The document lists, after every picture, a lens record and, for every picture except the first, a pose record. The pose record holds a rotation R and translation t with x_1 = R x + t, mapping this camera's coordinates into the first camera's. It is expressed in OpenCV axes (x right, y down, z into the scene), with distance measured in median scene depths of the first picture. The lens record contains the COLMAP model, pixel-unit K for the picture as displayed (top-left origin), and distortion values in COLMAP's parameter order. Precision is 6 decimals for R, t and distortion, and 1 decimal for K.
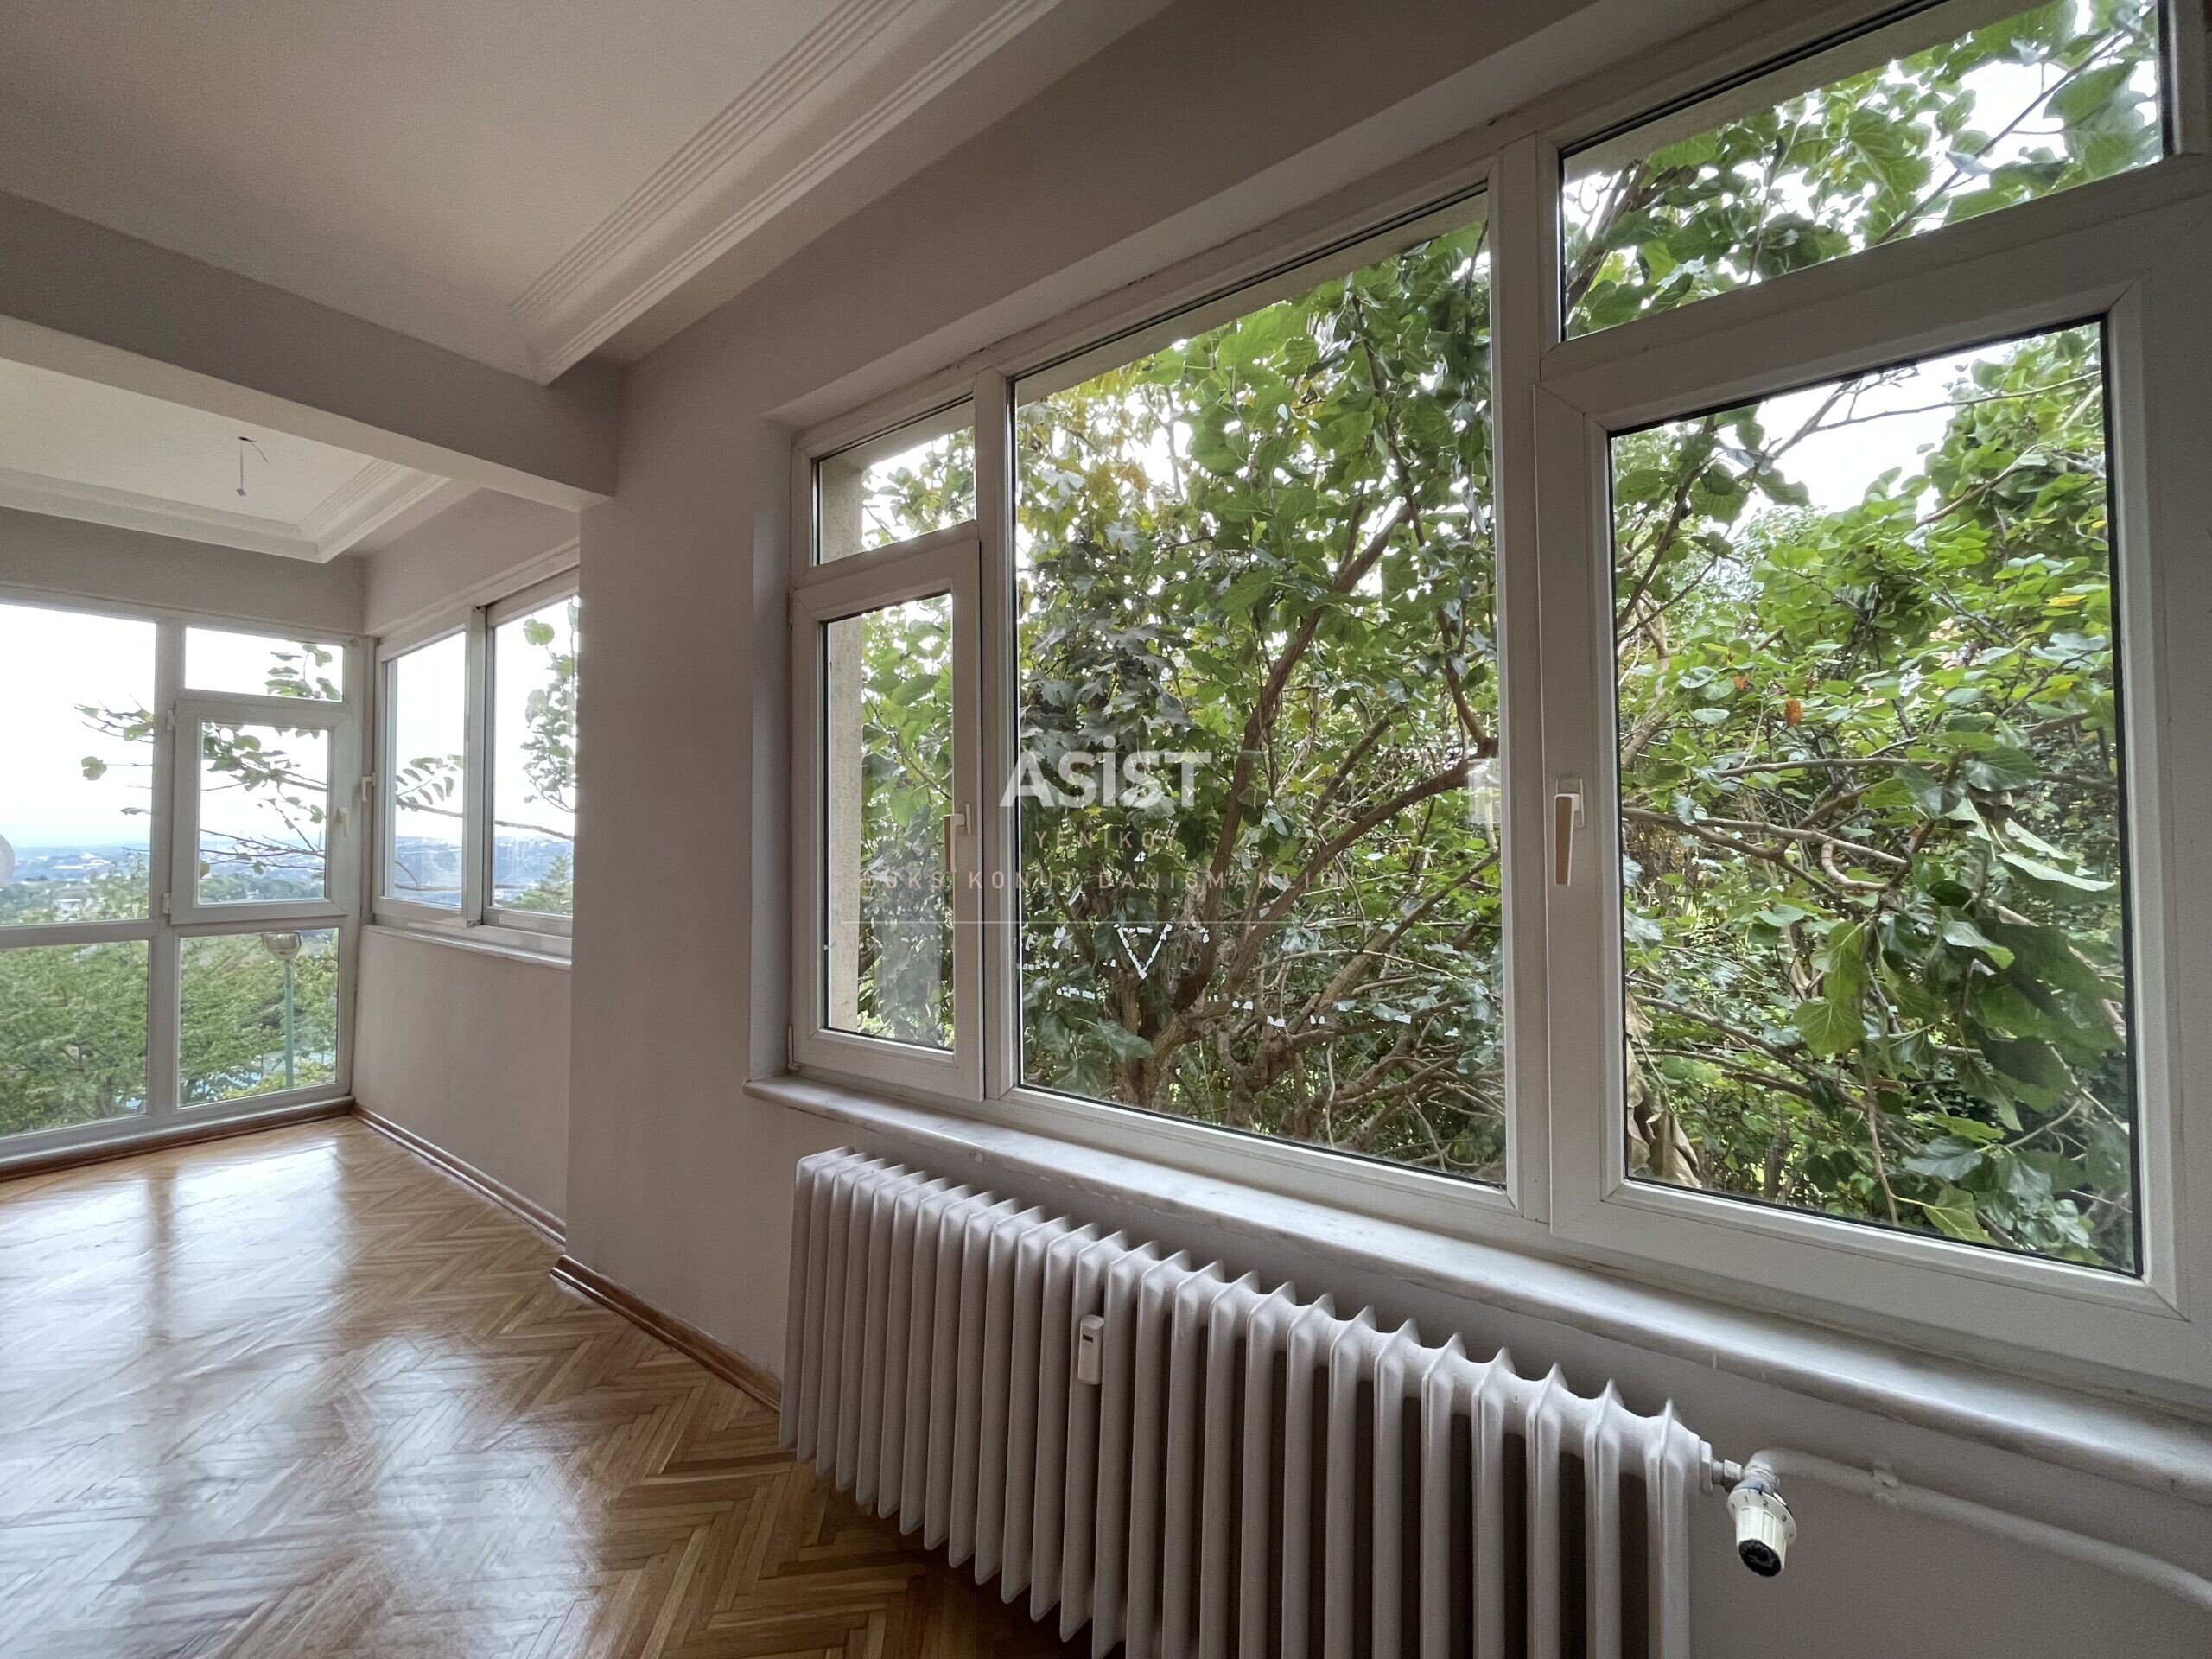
lens RADIAL K [[897.2, 0, 1100.9], [0, 897.2, 819.2], [0, 0, 1]] dist [-0.000233, 0.001059]
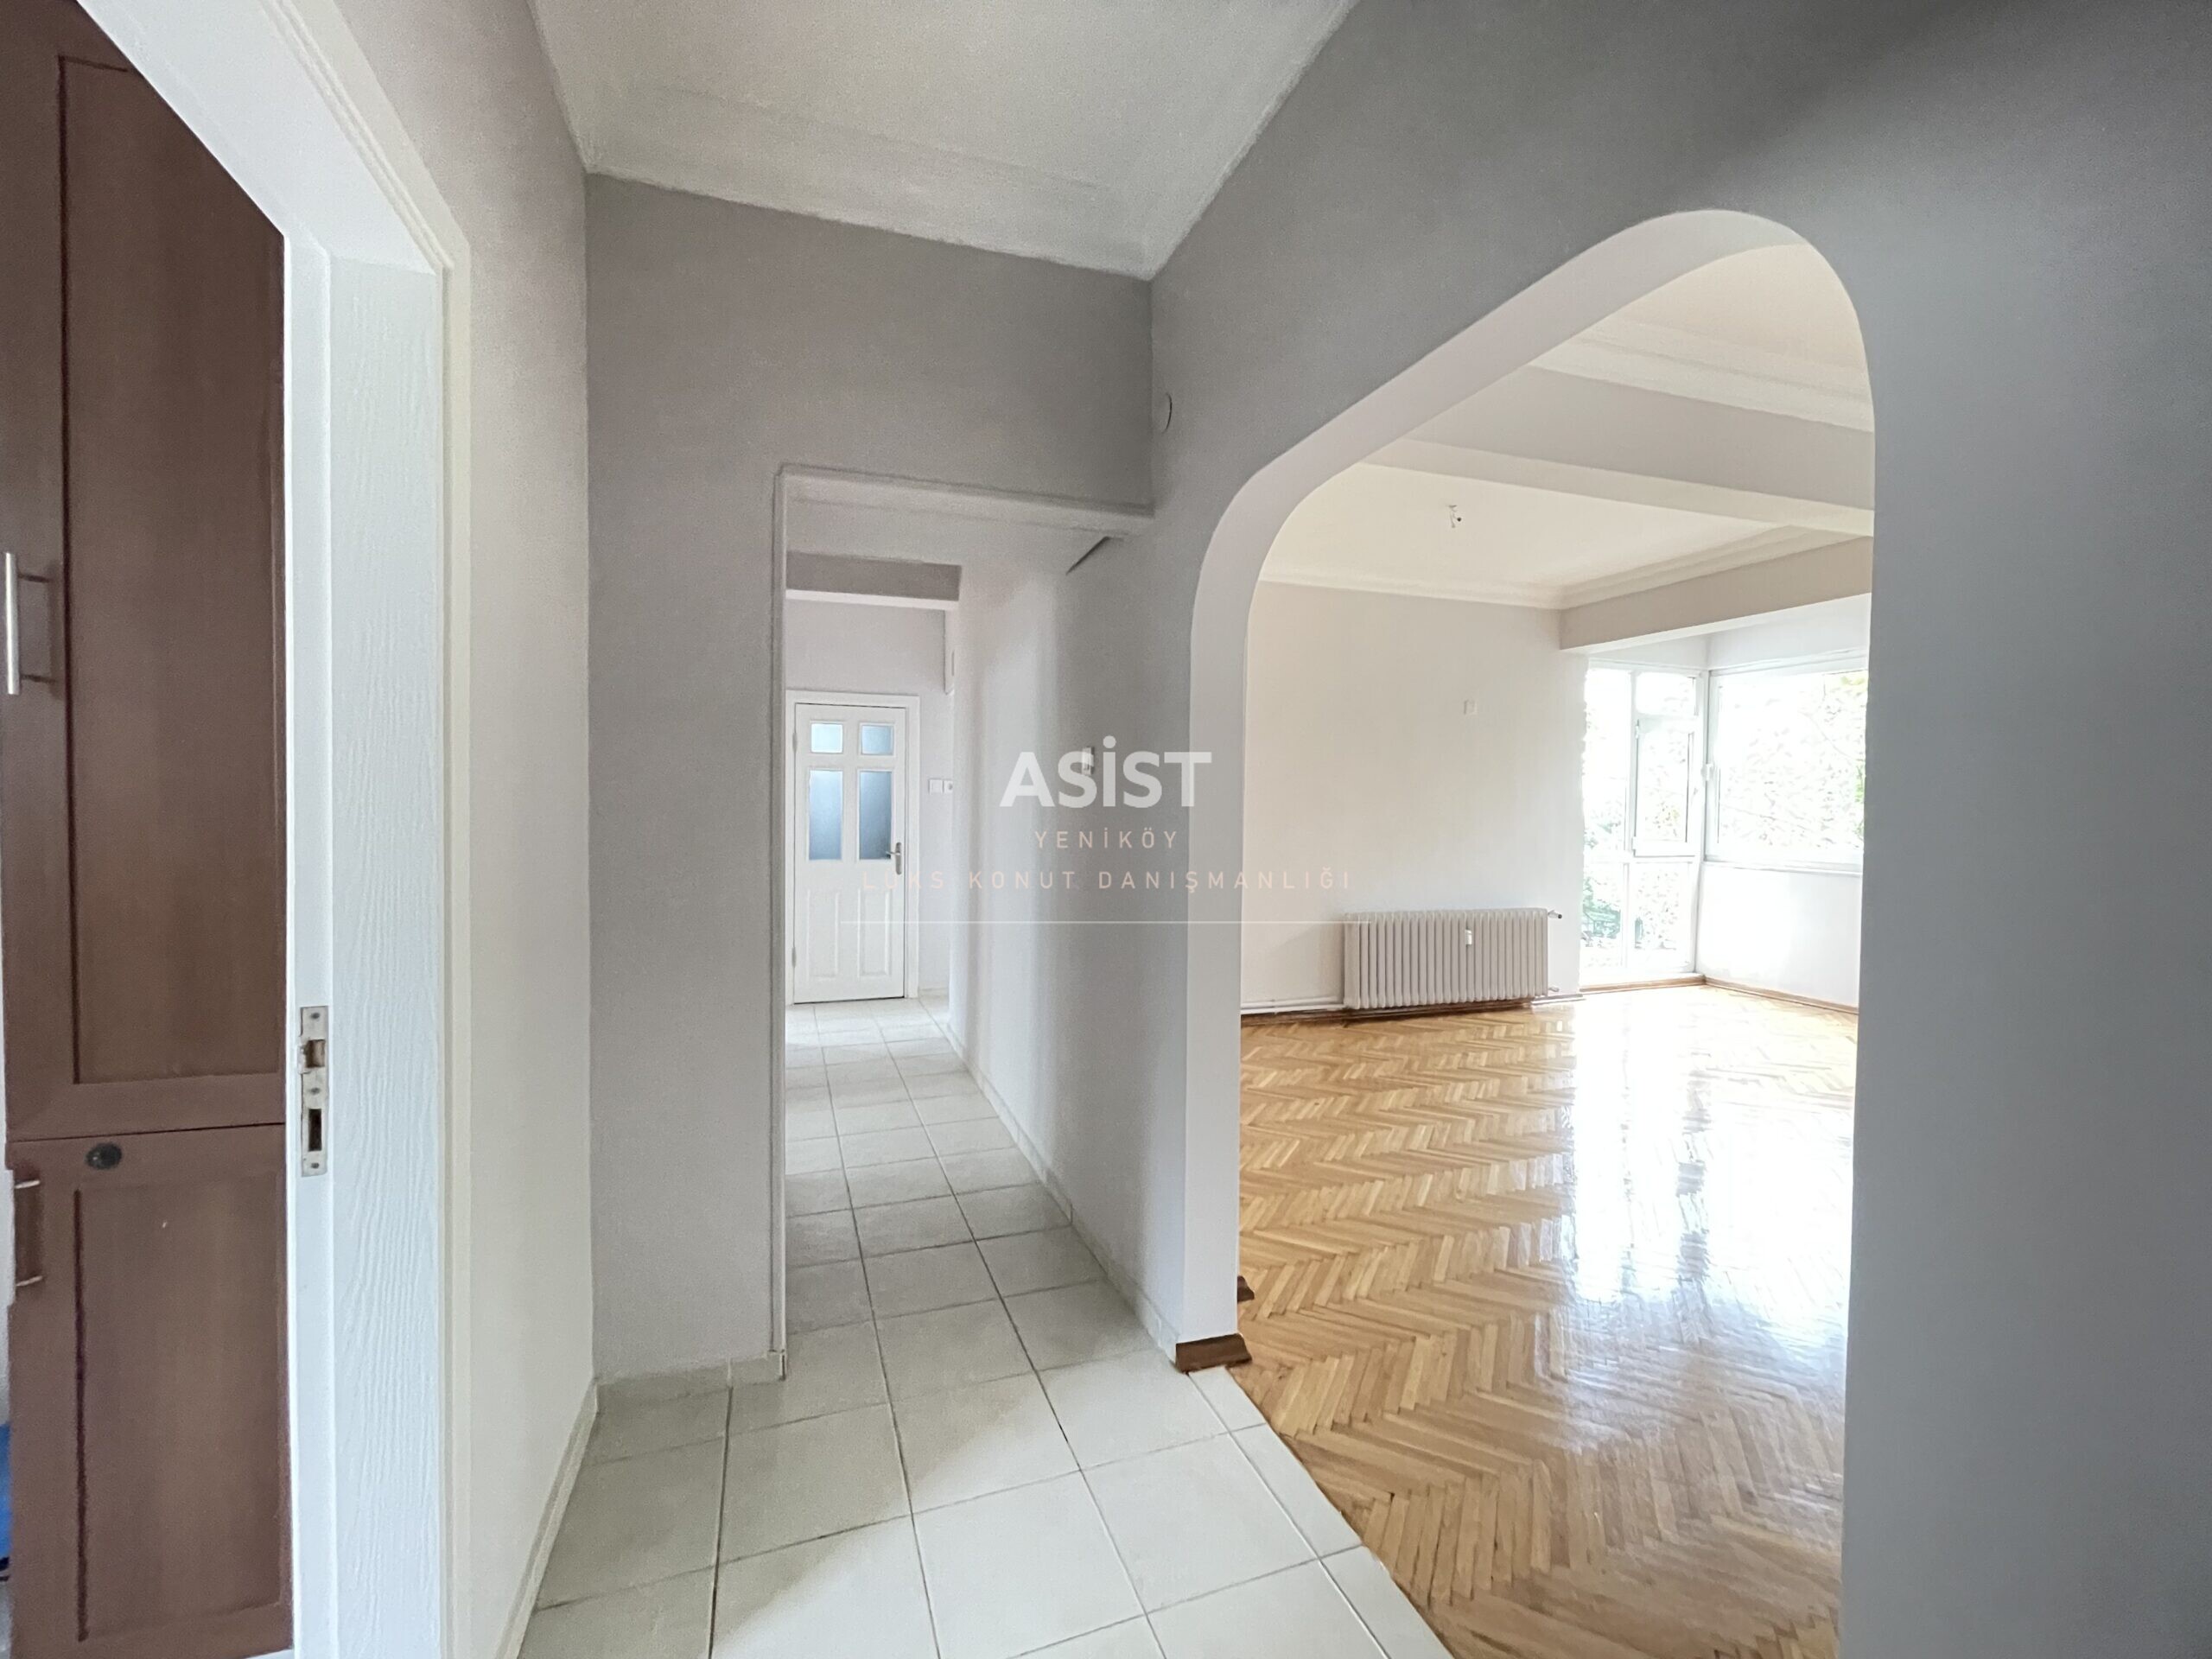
lens RADIAL K [[897.2, 0, 1100.9], [0, 897.2, 819.2], [0, 0, 1]] dist [-0.000233, 0.001059]
pose [[0.834842, 0.025078, -0.549919, -0.905031], [-0.003519, 0.999185, 0.040222, -0.013309], [0.550479, -0.031644, 0.834249, -0.883314]]
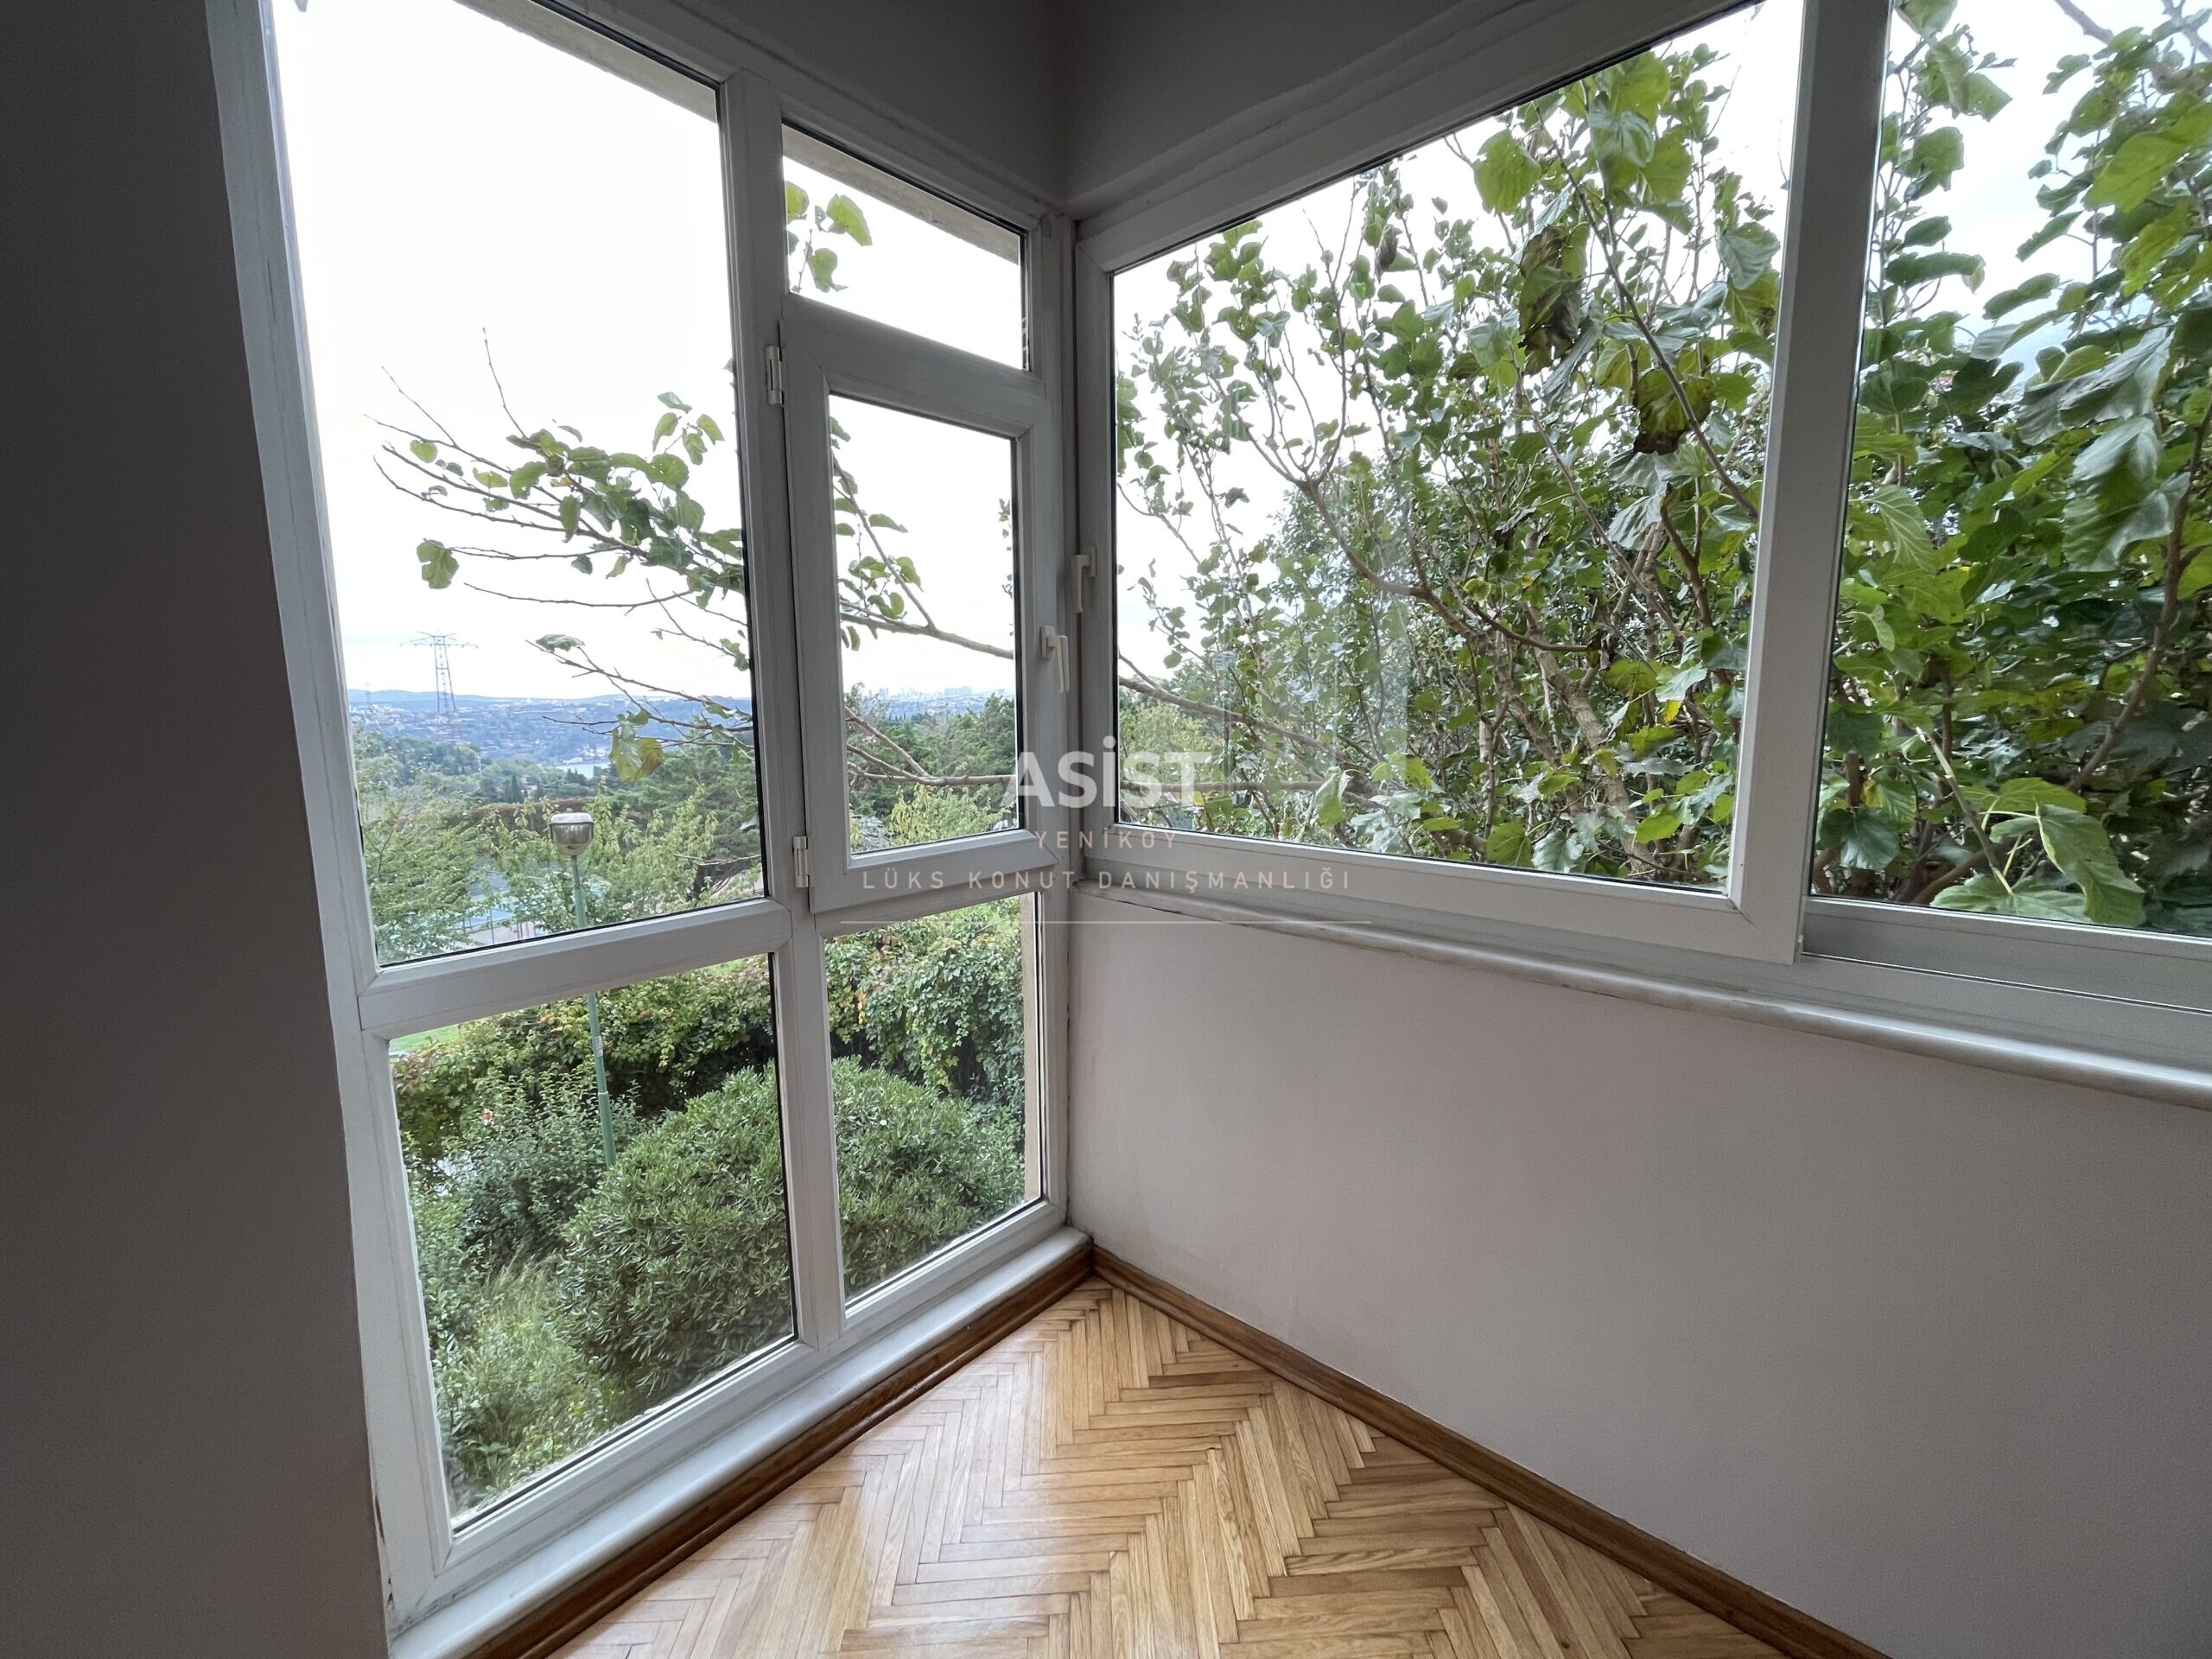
lens RADIAL K [[897.2, 0, 1100.9], [0, 897.2, 819.2], [0, 0, 1]] dist [-0.000233, 0.001059]
pose [[0.996869, 0.004350, -0.078947, -0.831250], [0.008422, 0.986963, 0.160729, 0.012113], [0.078617, -0.160890, 0.983836, 0.585493]]
